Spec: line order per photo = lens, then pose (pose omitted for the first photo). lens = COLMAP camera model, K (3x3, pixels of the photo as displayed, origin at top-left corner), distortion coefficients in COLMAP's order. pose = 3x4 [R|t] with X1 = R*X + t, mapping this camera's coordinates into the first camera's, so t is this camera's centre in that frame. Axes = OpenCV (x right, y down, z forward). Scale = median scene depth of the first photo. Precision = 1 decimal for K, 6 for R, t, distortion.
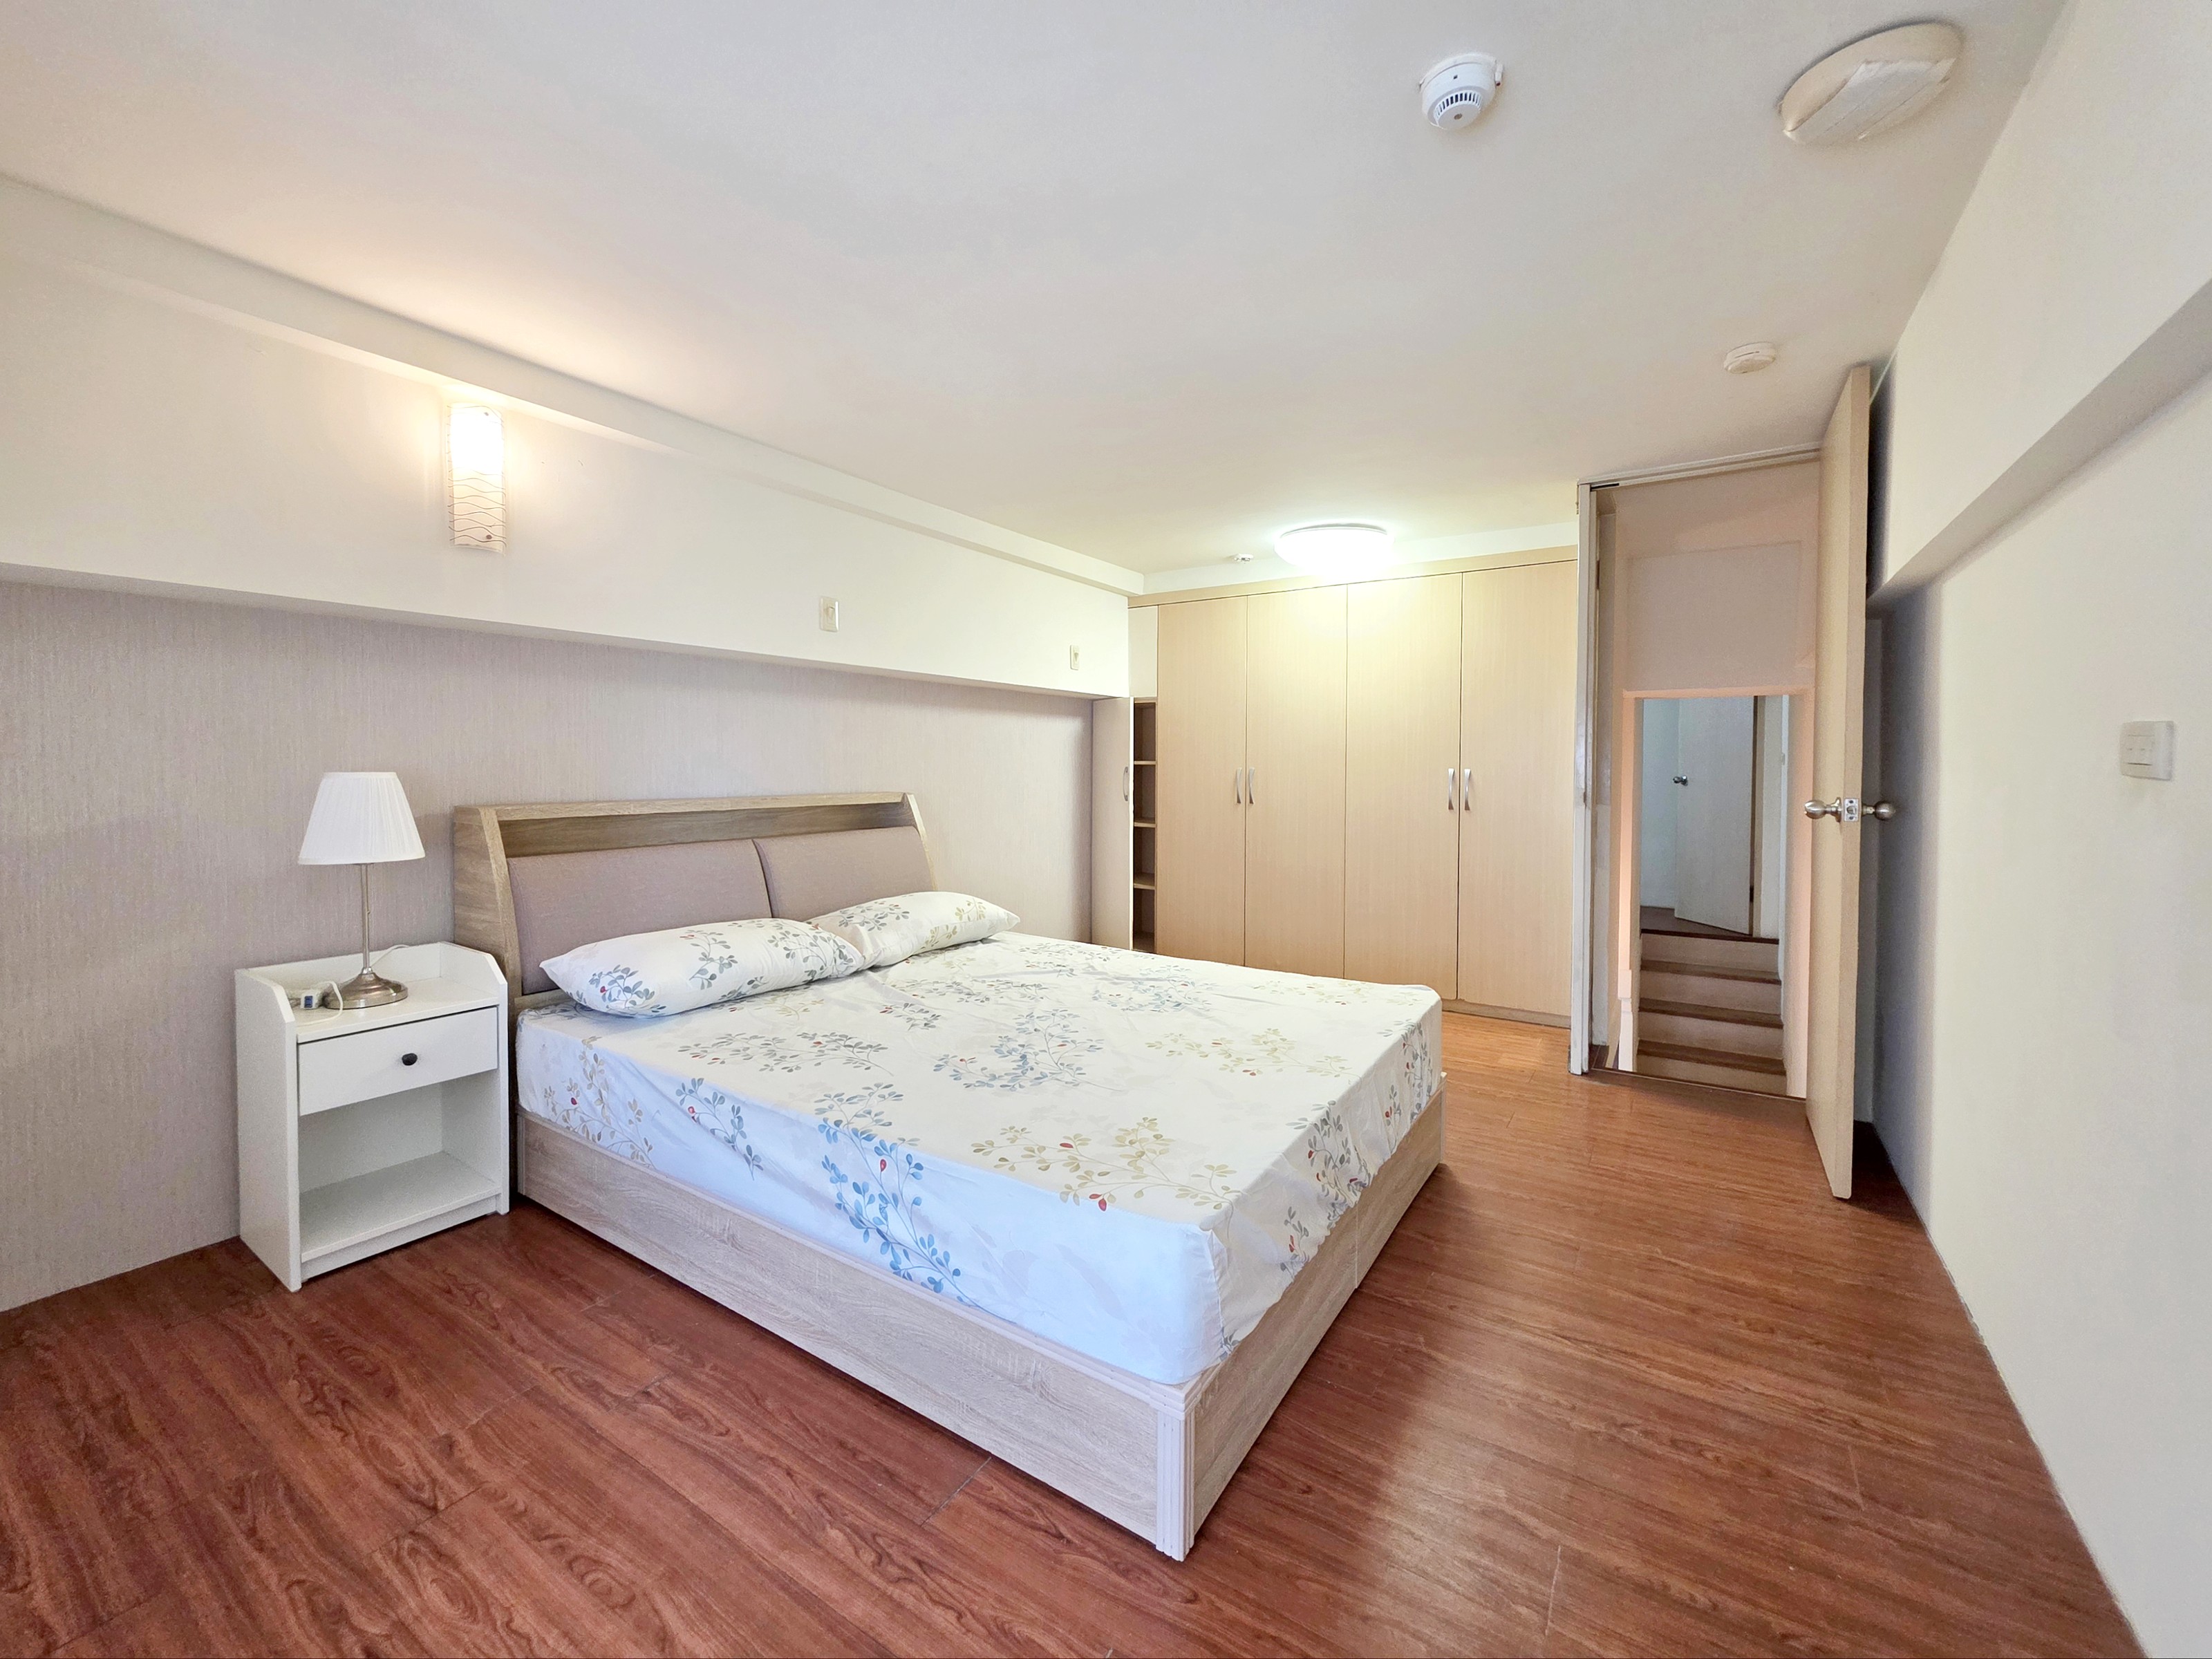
lens RADIAL K [[895.1, 0, 1122.9], [0, 895.1, 814.1], [0, 0, 1]] dist [-0.001892, -0.000138]
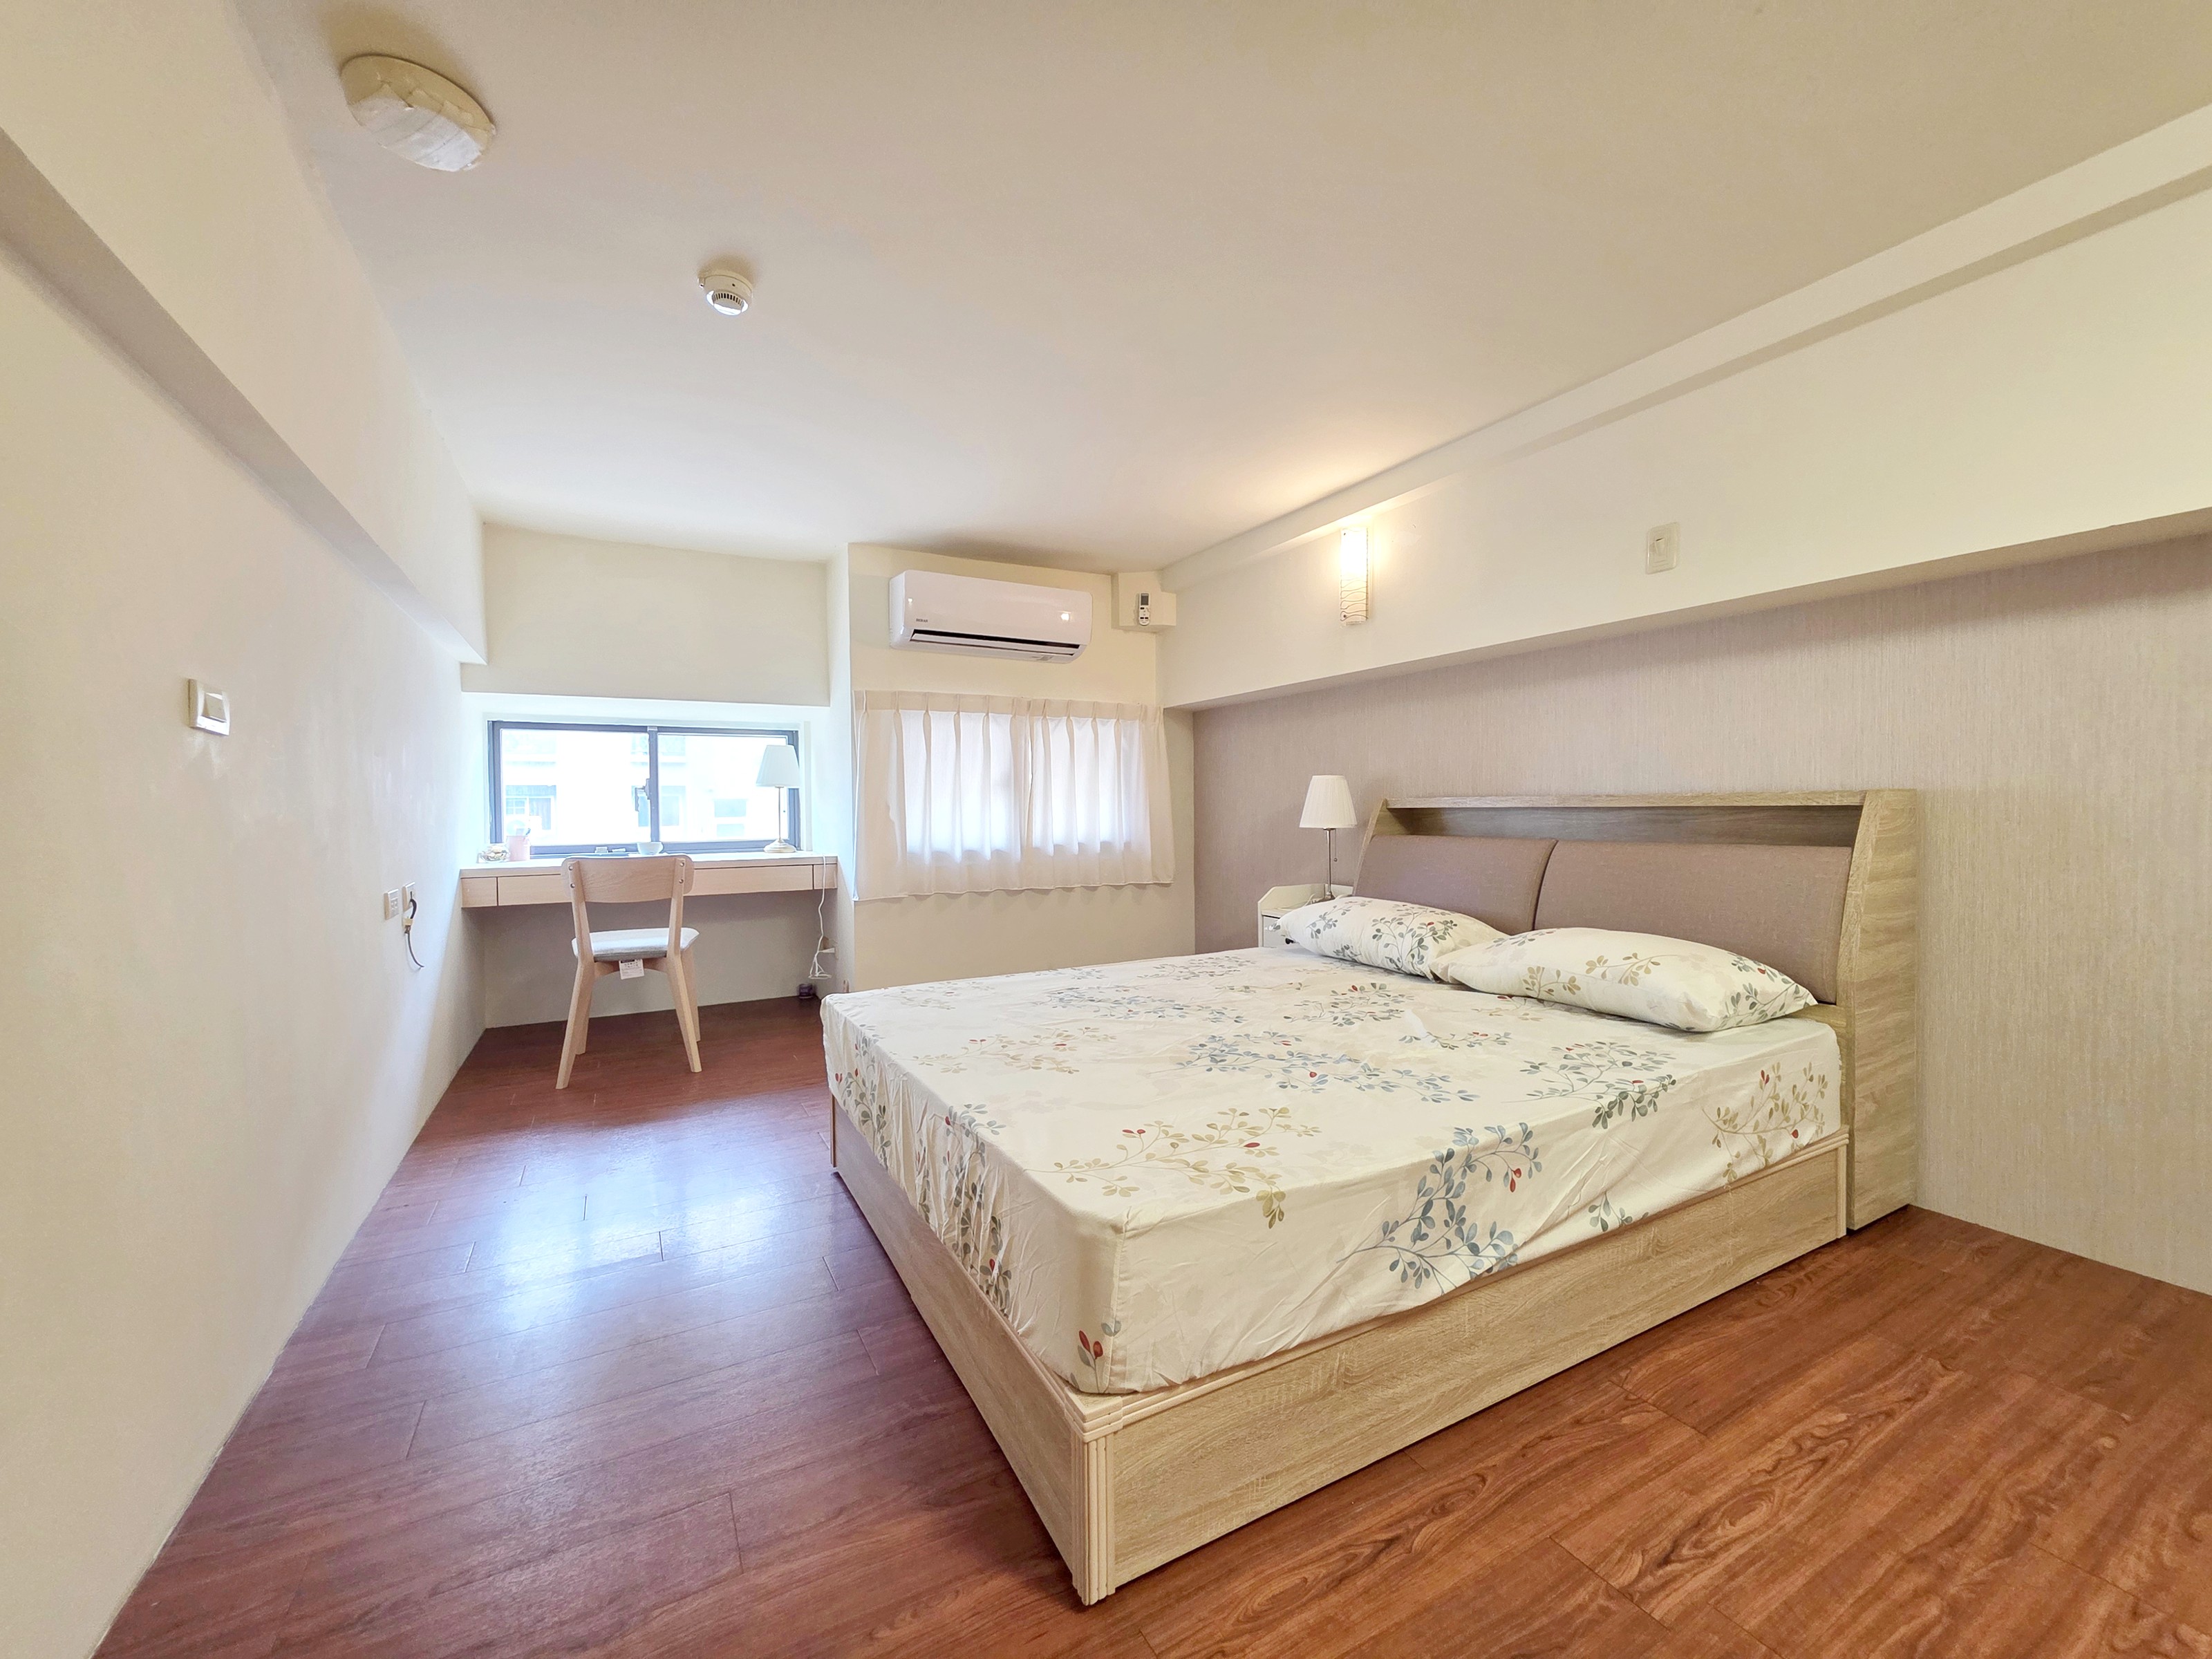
lens RADIAL K [[895.1, 0, 1120.1], [0, 895.1, 824.1], [0, 0, 1]] dist [-0.001892, -0.000138]
pose [[-0.523508, 0.012178, -0.851934, 0.845778], [-0.026996, 0.999159, 0.030871, -0.000229], [0.851593, 0.039159, -0.522739, 1.459314]]
